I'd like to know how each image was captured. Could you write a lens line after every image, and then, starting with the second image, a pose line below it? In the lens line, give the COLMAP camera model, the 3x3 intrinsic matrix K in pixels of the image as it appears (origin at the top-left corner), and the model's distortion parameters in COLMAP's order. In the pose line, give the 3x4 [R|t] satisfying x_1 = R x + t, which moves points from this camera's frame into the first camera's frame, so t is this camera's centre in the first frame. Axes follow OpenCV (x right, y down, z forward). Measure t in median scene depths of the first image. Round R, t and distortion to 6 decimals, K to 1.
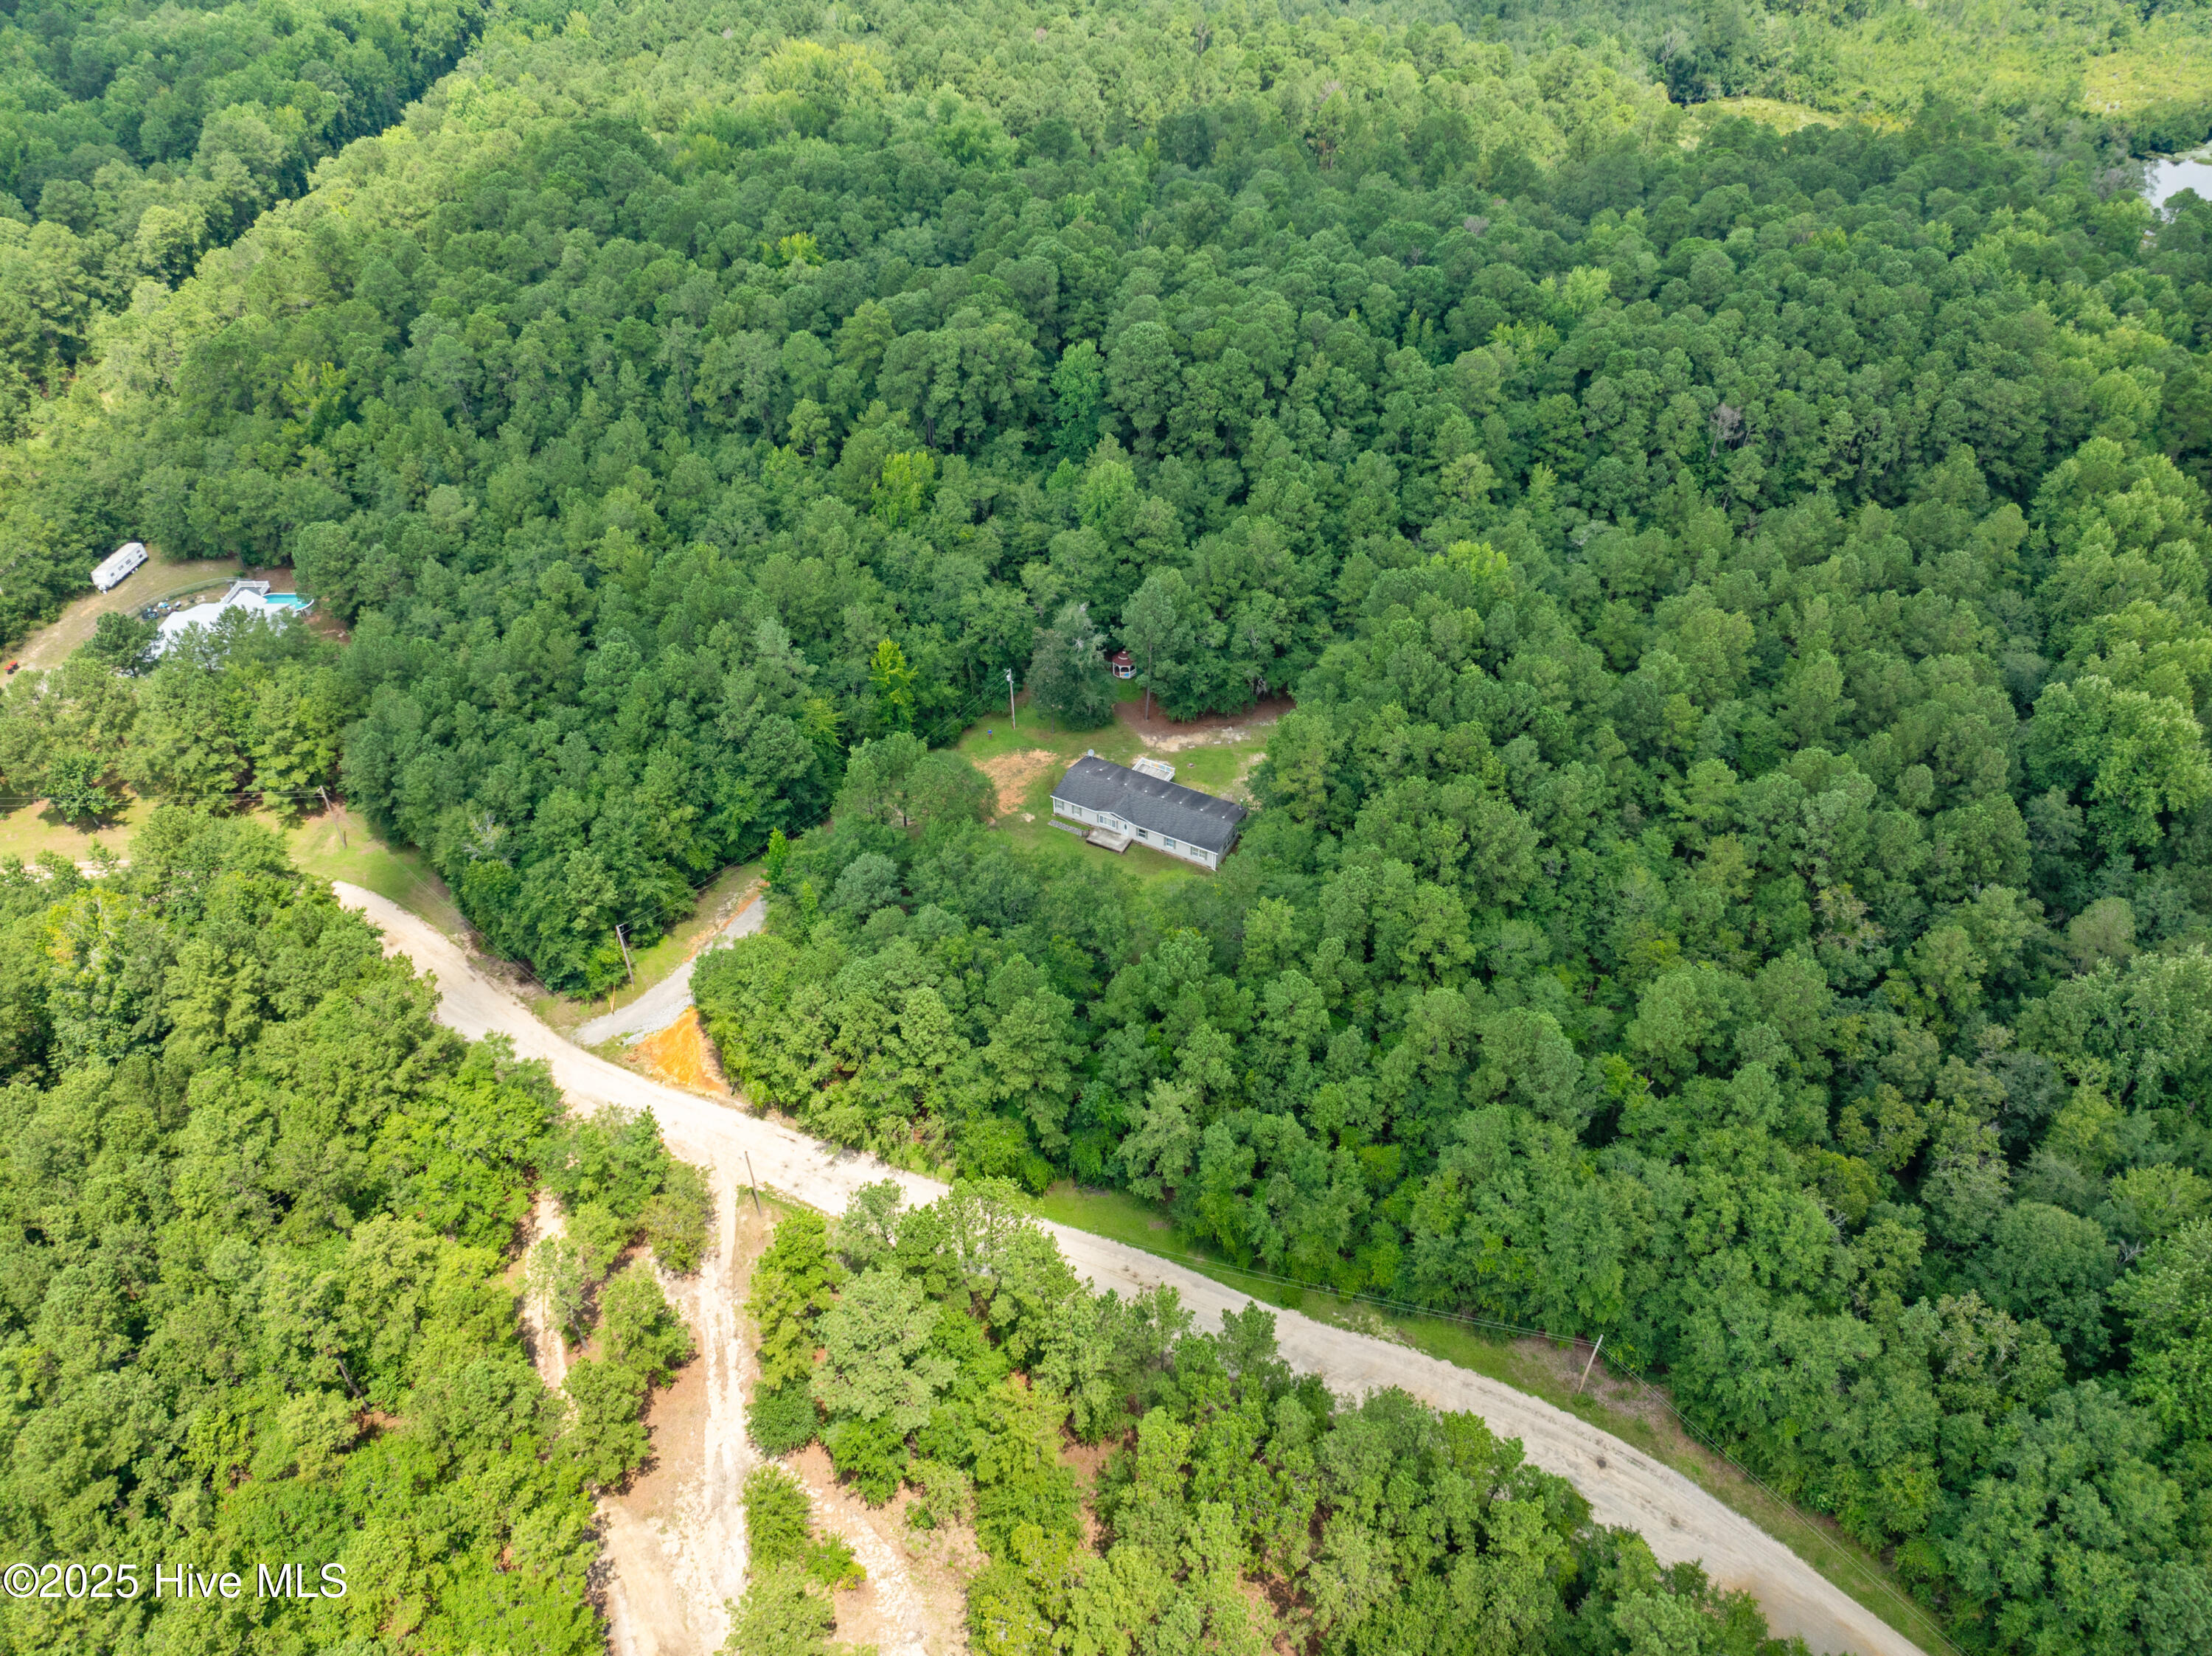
lens RADIAL K [[1581.1, 0, 1106.0], [0, 1581.1, 828.0], [0, 0, 1]] dist [-0.028400, -0.004439]
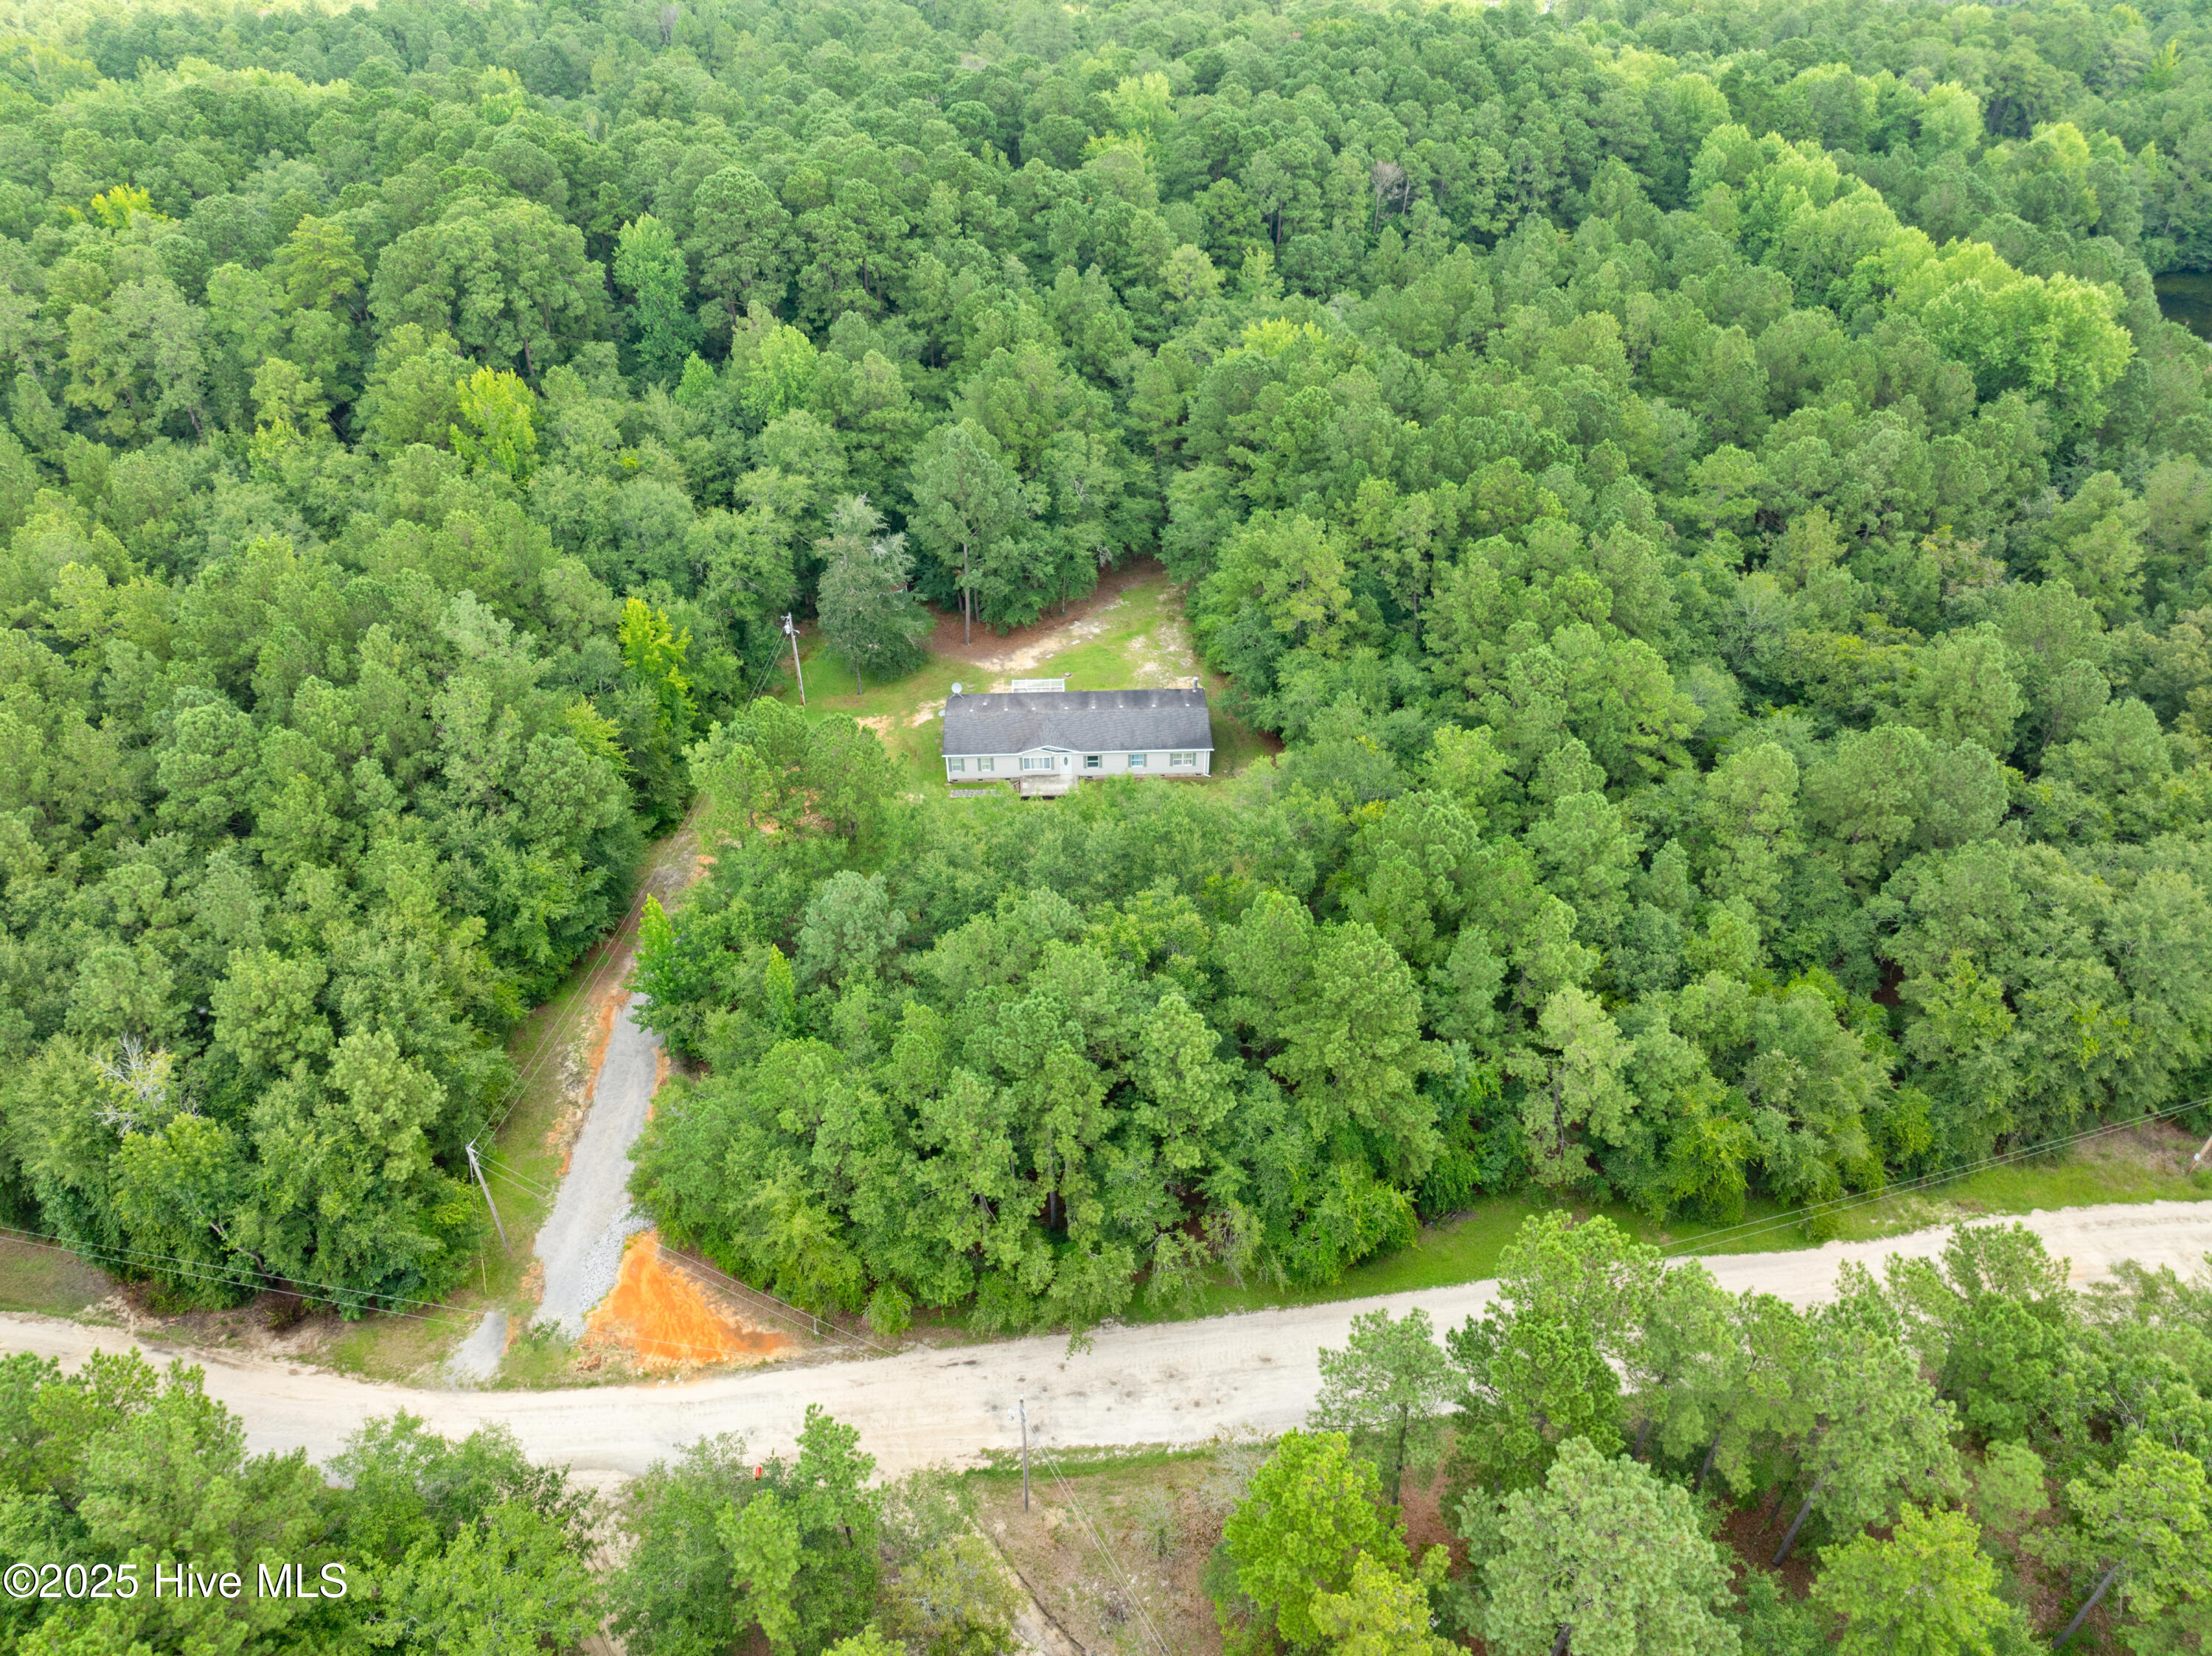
lens RADIAL K [[1581.1, 0, 1106.0], [0, 1581.1, 828.0], [0, 0, 1]] dist [-0.028400, -0.004439]
pose [[0.863913, -0.315669, 0.392437, -0.267054], [0.334261, 0.942222, 0.022062, 0.018687], [-0.376727, 0.112117, 0.919514, 0.374171]]
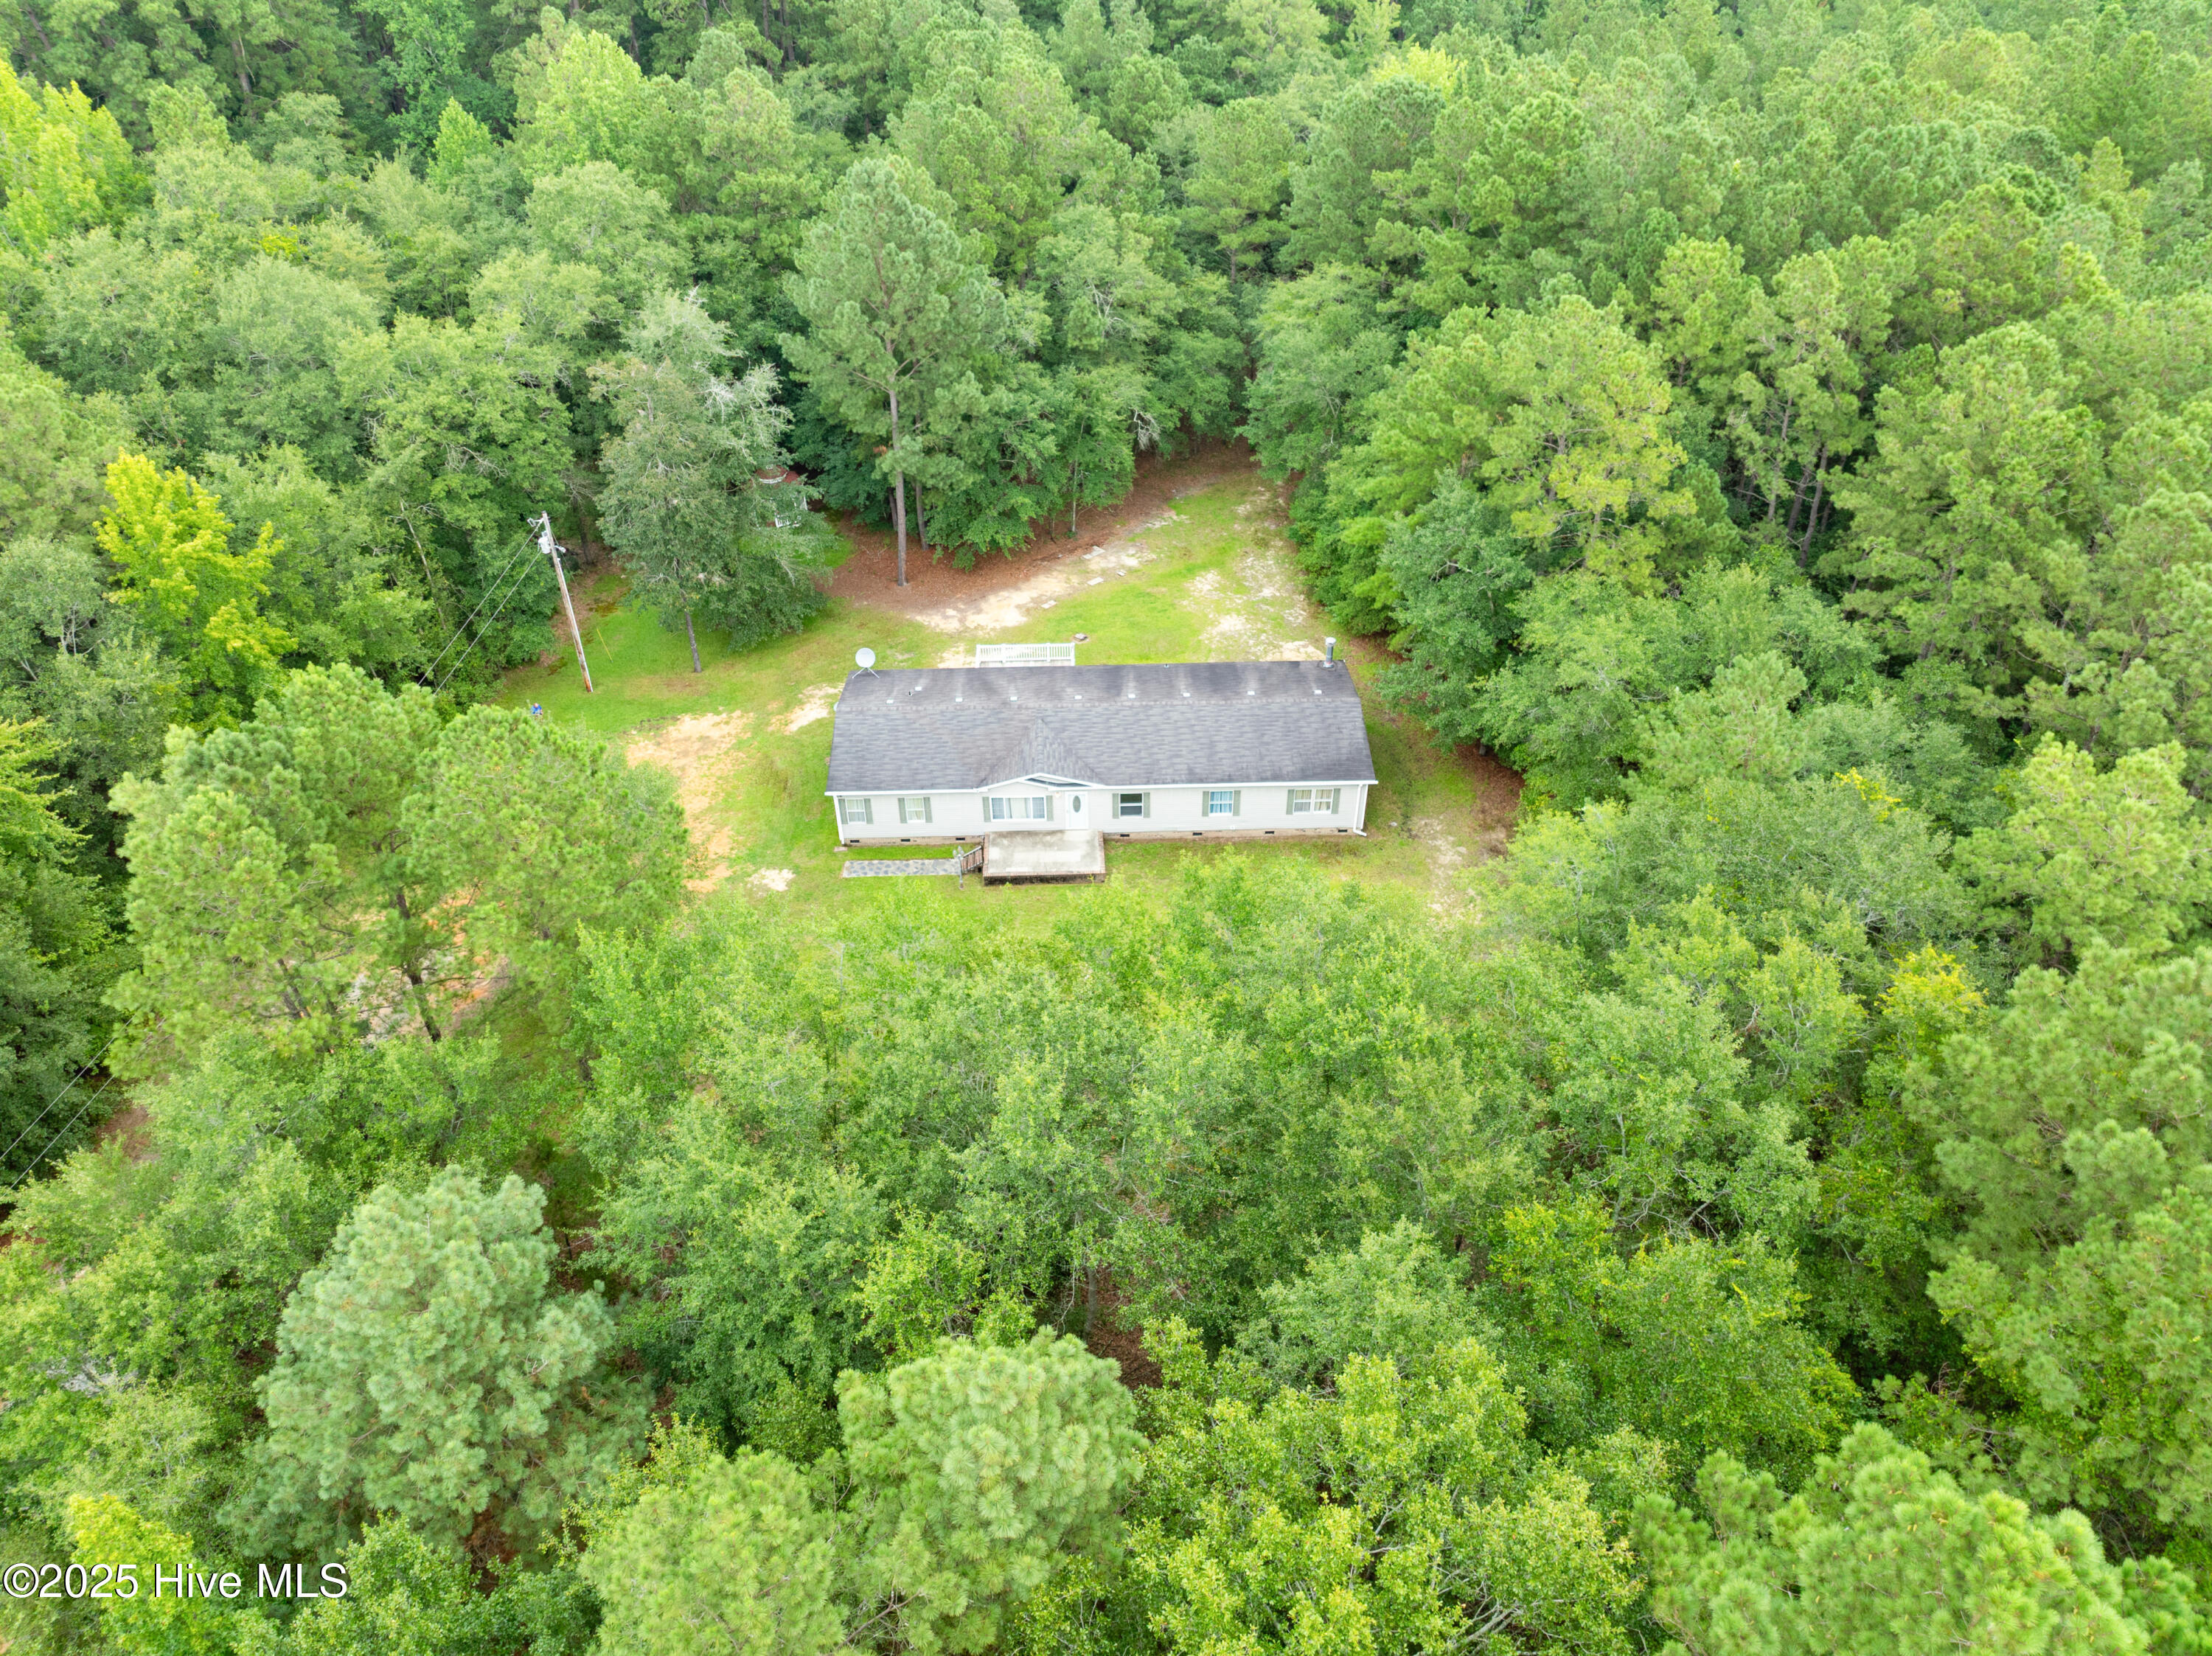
lens RADIAL K [[1581.1, 0, 1106.0], [0, 1581.1, 828.0], [0, 0, 1]] dist [-0.028400, -0.004439]
pose [[0.867956, -0.314012, 0.384772, -0.121965], [0.331234, 0.943277, 0.022621, -0.001308], [-0.370050, 0.107815, 0.922734, 0.713190]]
